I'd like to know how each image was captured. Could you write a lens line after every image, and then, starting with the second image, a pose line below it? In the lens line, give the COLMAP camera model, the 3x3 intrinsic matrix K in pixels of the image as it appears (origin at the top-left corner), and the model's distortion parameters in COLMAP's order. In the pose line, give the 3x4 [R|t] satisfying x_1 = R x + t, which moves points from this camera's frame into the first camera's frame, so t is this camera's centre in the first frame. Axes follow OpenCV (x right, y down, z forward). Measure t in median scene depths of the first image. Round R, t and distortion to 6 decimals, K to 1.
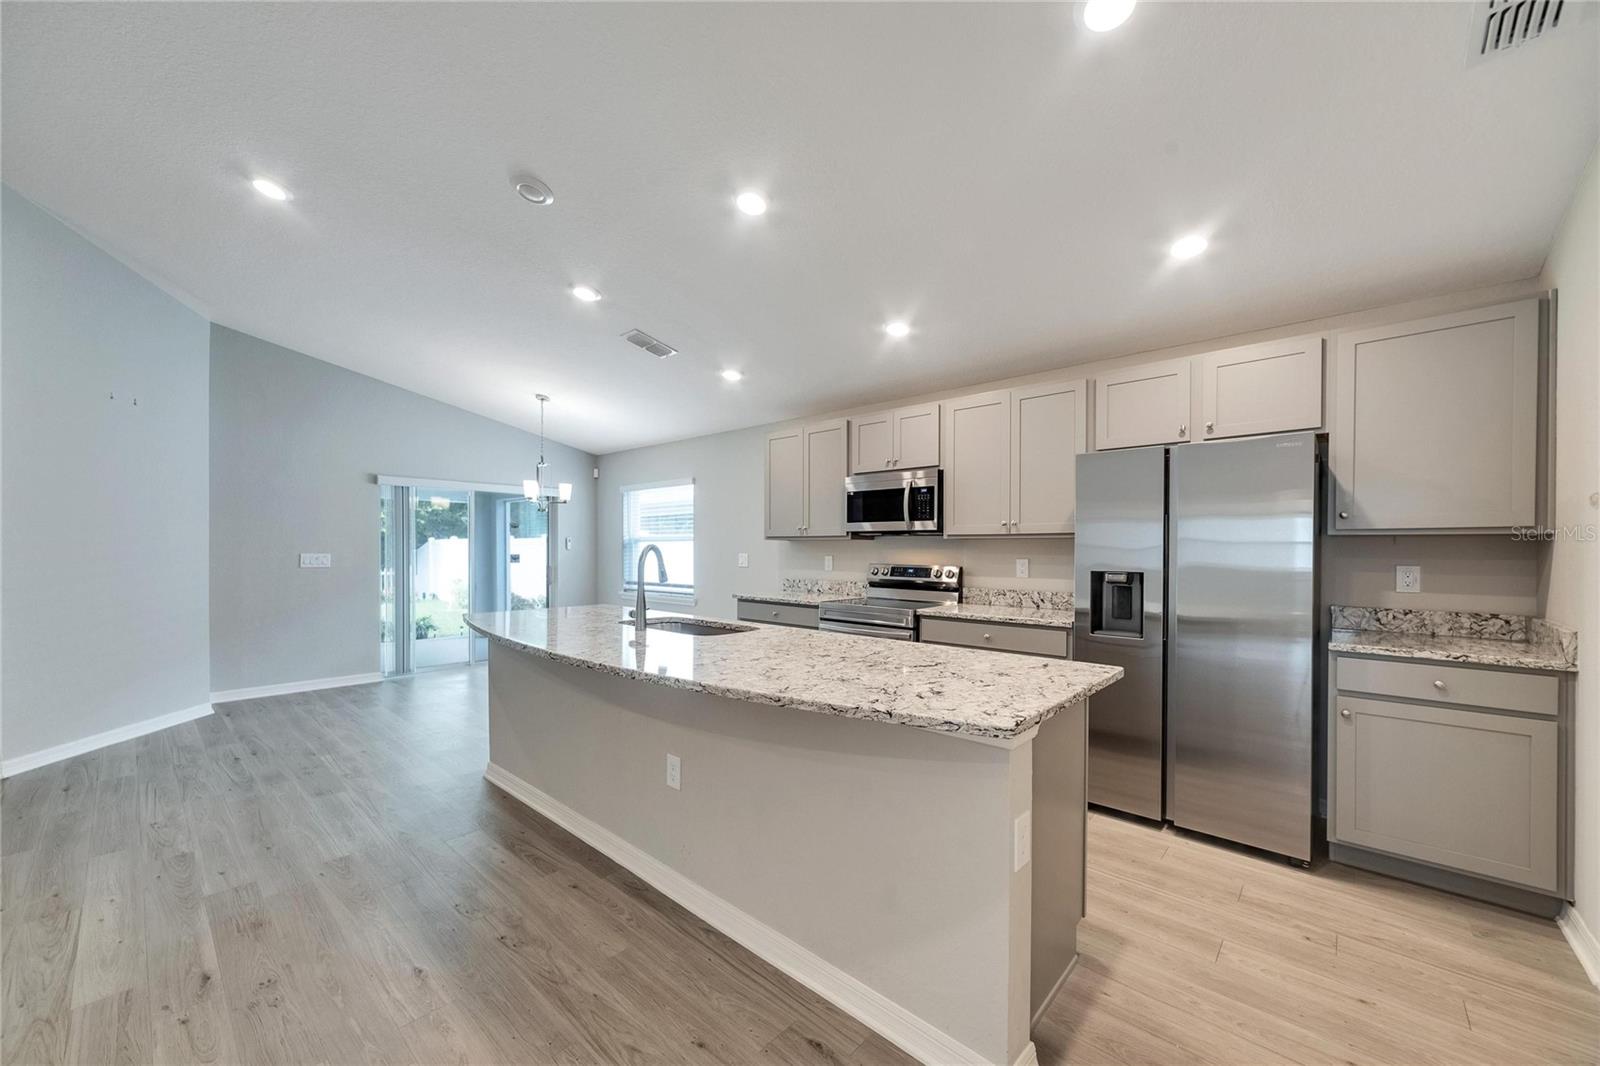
lens RADIAL K [[612.8, 0, 794.6], [0, 612.8, 542.9], [0, 0, 1]] dist [-0.003202, -0.000097]
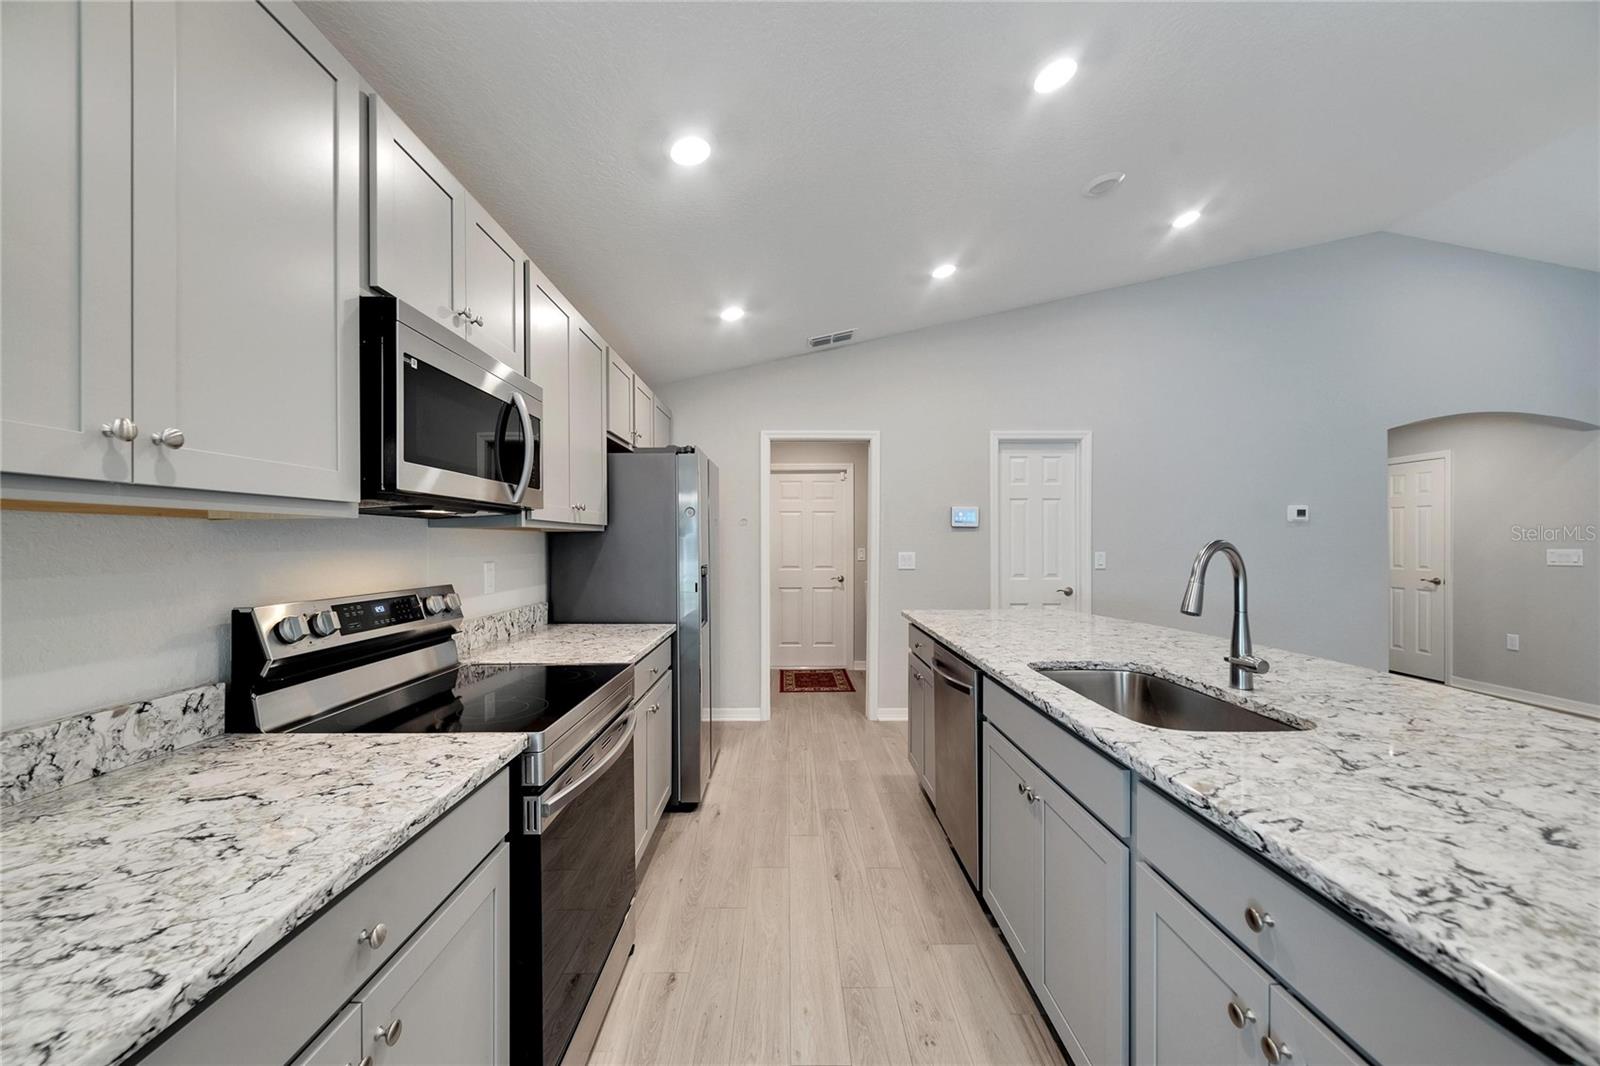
lens RADIAL K [[619.7, 0, 792.1], [0, 619.7, 534.0], [0, 0, 1]] dist [-0.000349, 0.000661]
pose [[-0.675607, 0.008691, 0.737211, -0.372449], [-0.003570, 0.999880, -0.015059, 0.008003], [-0.737253, -0.012806, -0.675495, 1.592445]]
